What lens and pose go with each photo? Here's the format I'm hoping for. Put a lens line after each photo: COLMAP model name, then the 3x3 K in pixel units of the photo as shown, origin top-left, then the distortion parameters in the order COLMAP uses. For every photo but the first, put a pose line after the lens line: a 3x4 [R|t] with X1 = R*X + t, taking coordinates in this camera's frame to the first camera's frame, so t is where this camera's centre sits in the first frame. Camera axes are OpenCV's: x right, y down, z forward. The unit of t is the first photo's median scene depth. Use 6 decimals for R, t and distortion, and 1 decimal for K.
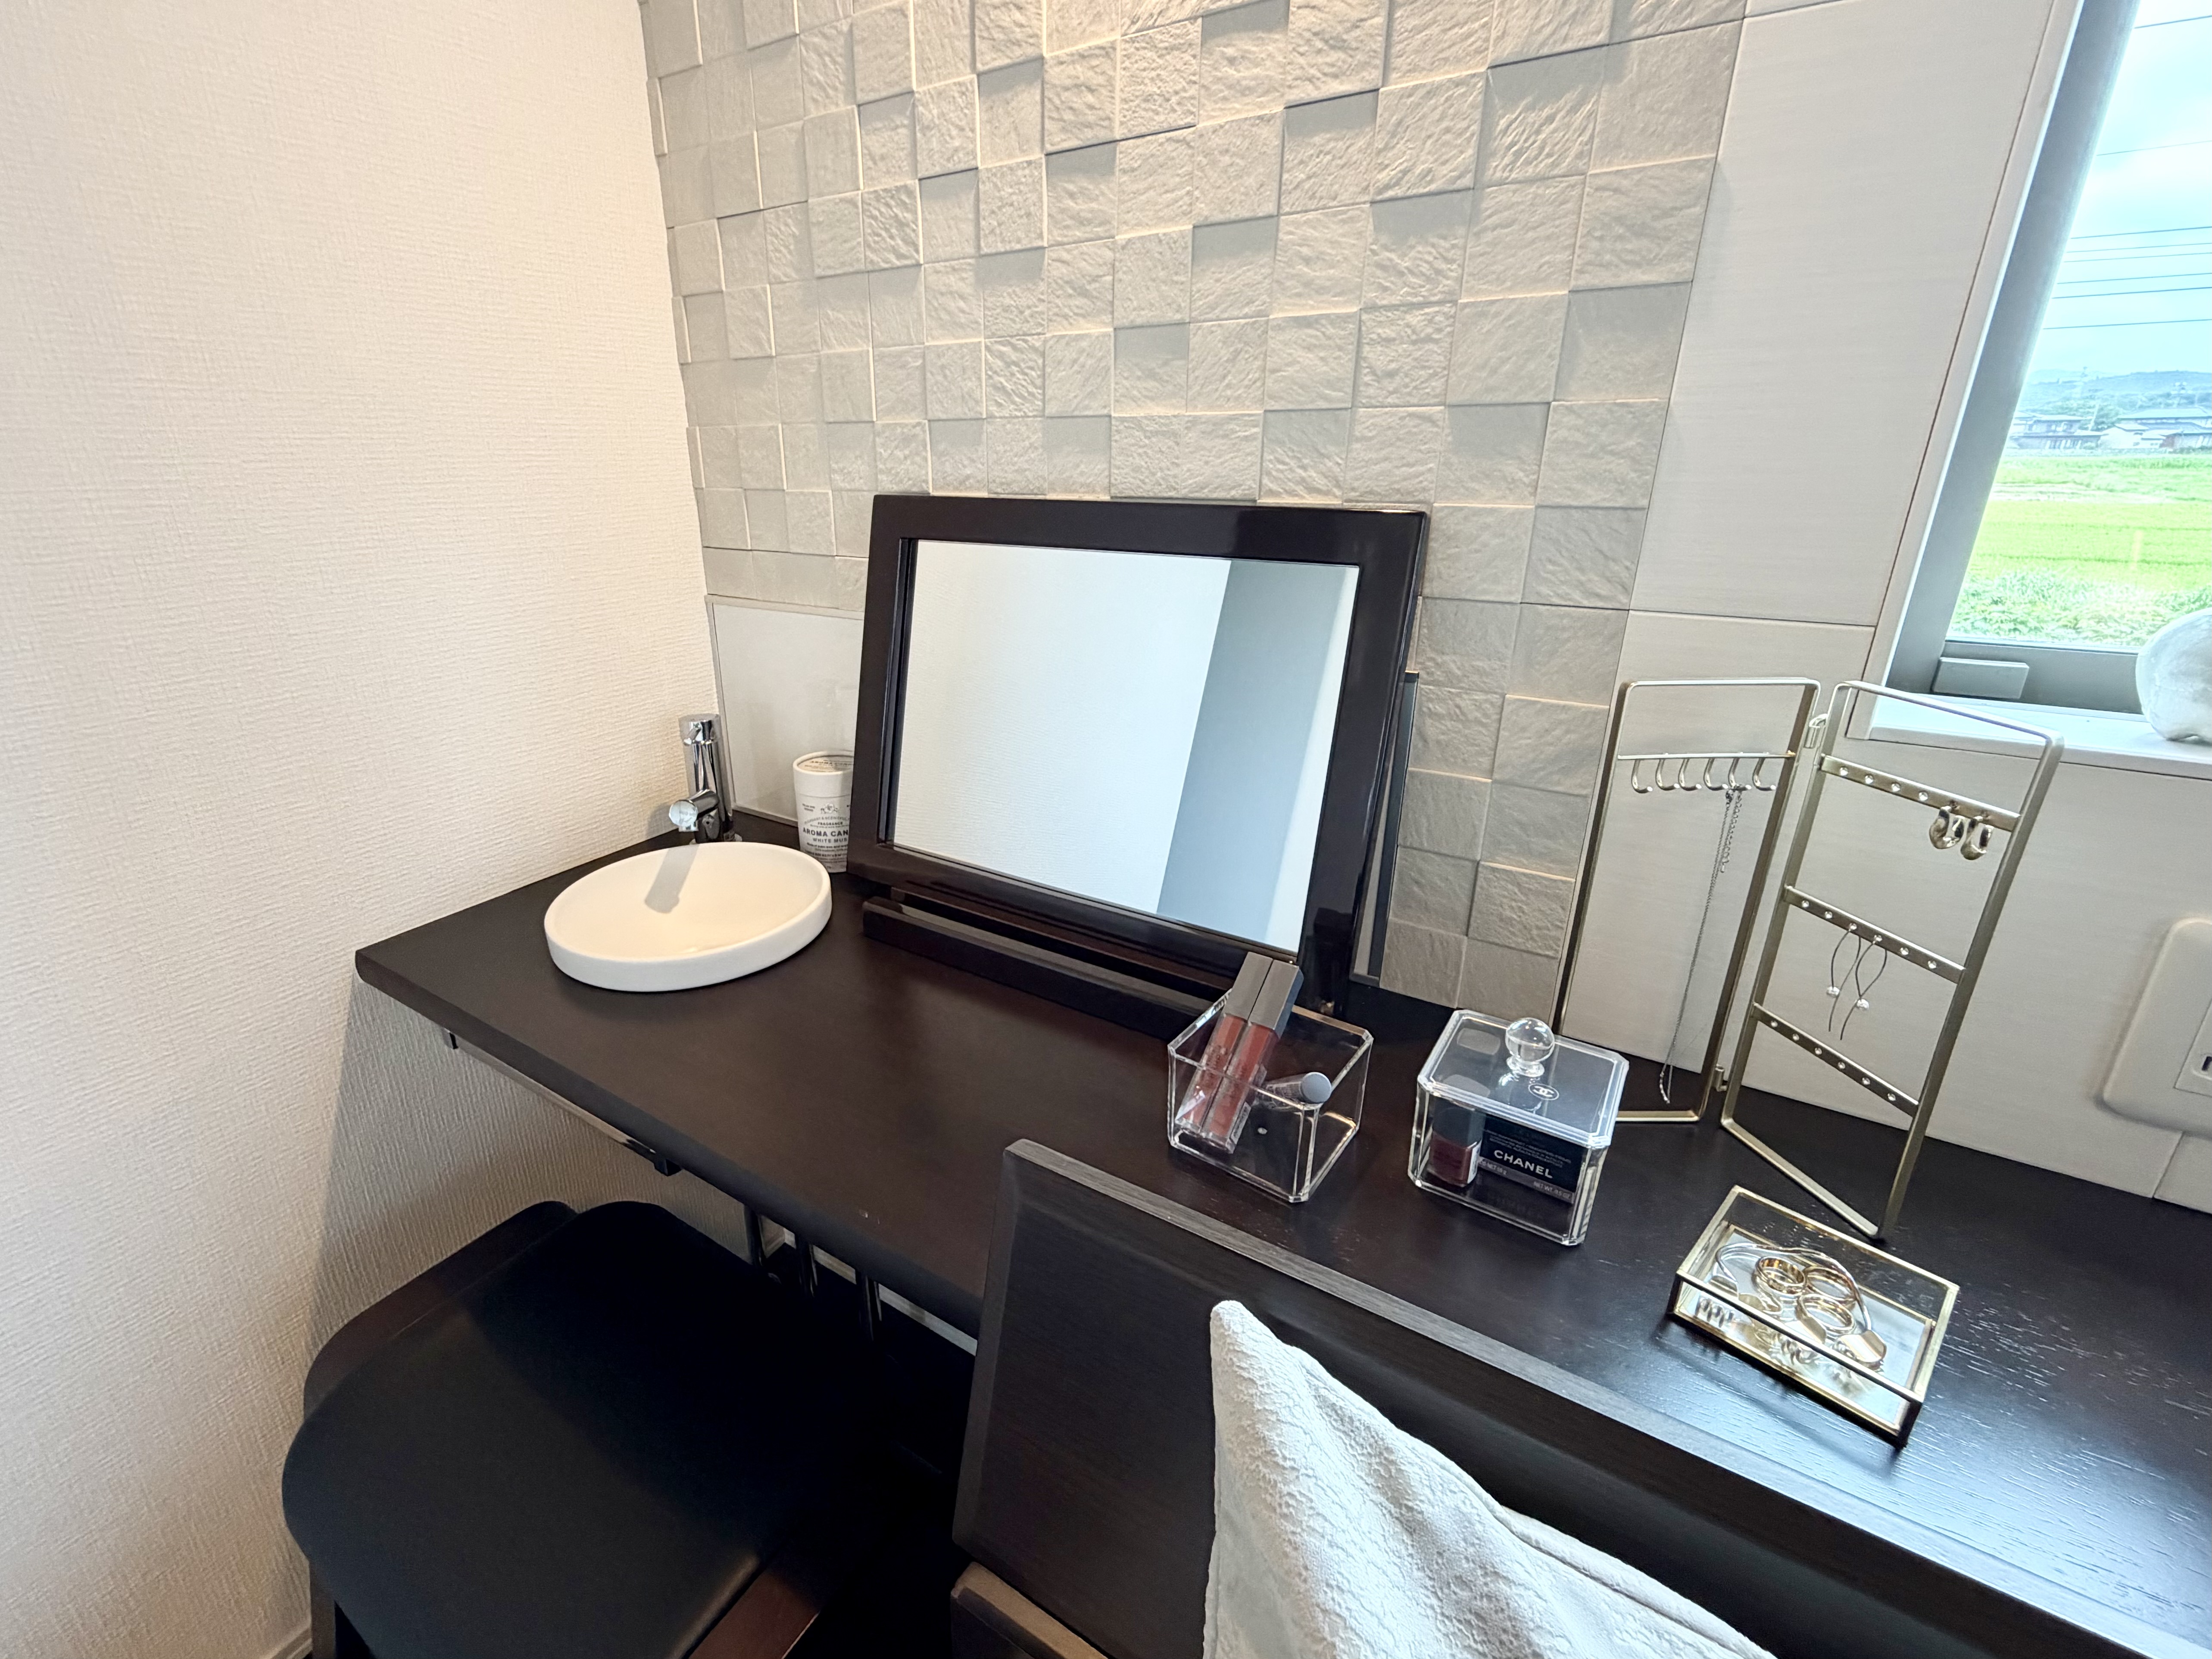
lens RADIAL K [[894.7, 0, 1104.5], [0, 894.7, 761.4], [0, 0, 1]] dist [0.000311, -0.000094]
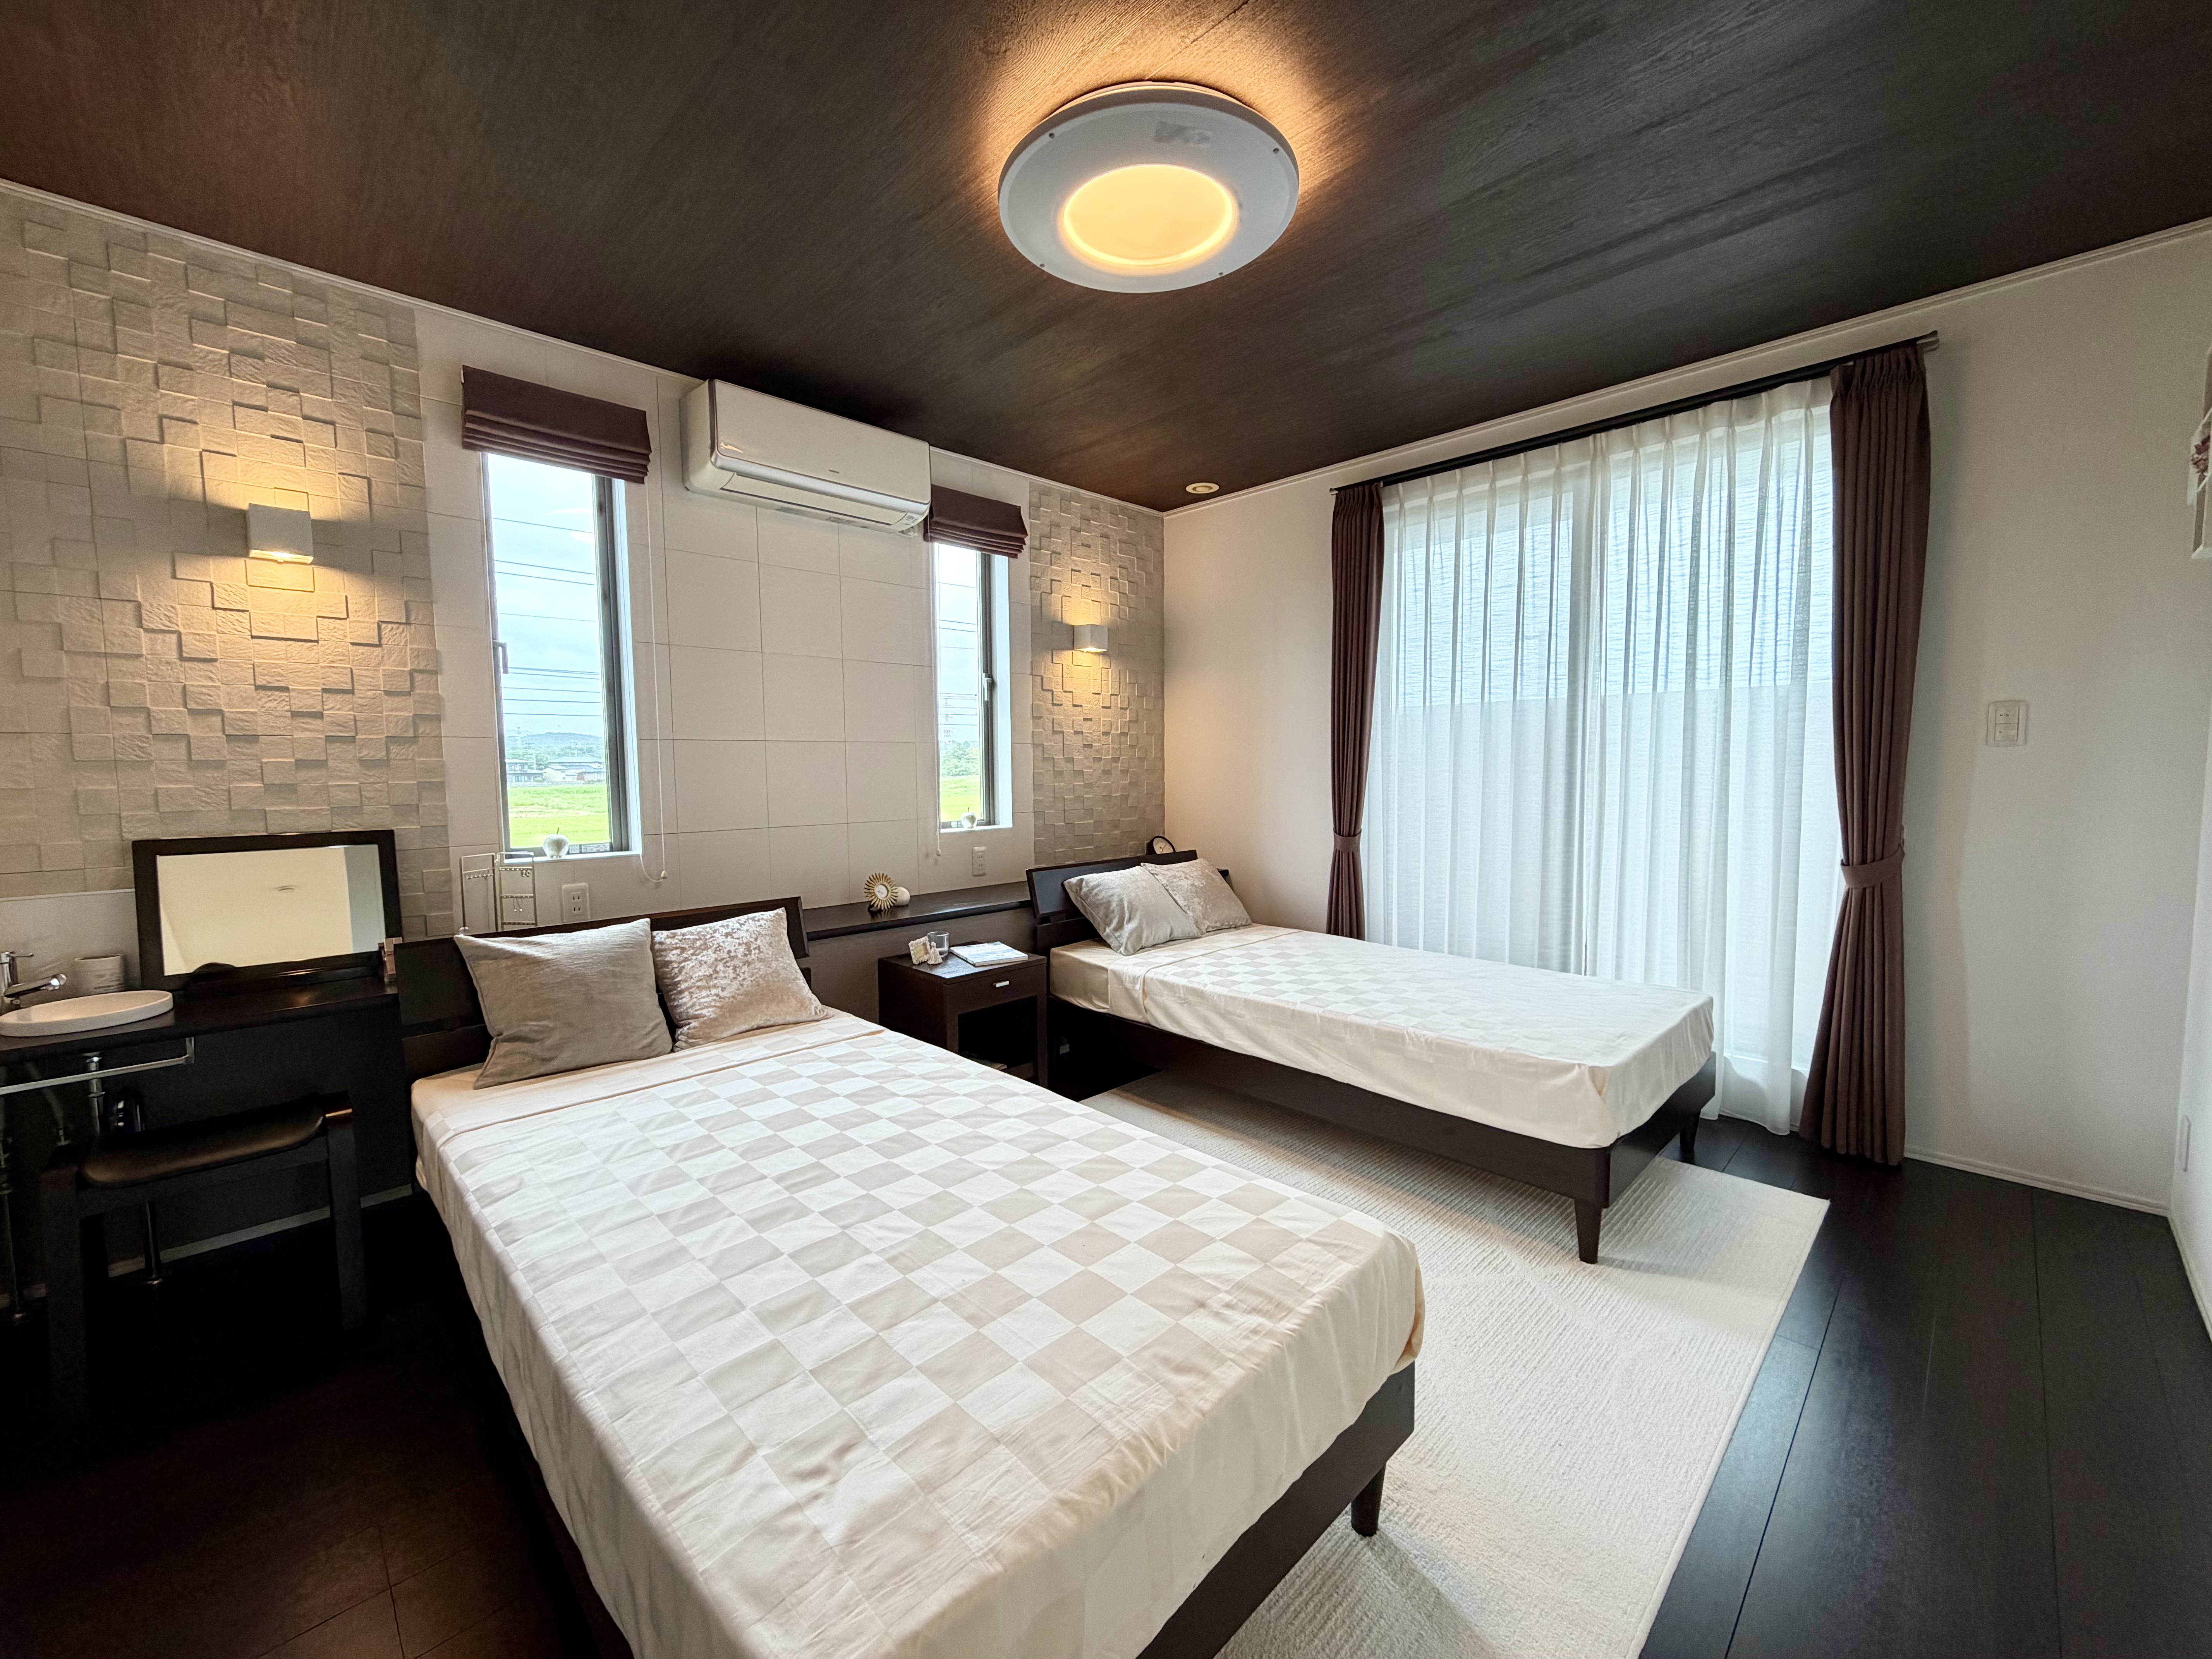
lens RADIAL K [[877.6, 0, 1098.7], [0, 877.6, 829.8], [0, 0, 1]] dist [0.001815, 0.000180]
pose [[0.200903, -0.063770, 0.977533, -2.627137], [0.329655, 0.944082, -0.006163, 0.730445], [-0.922478, 0.323486, 0.210691, -2.547495]]
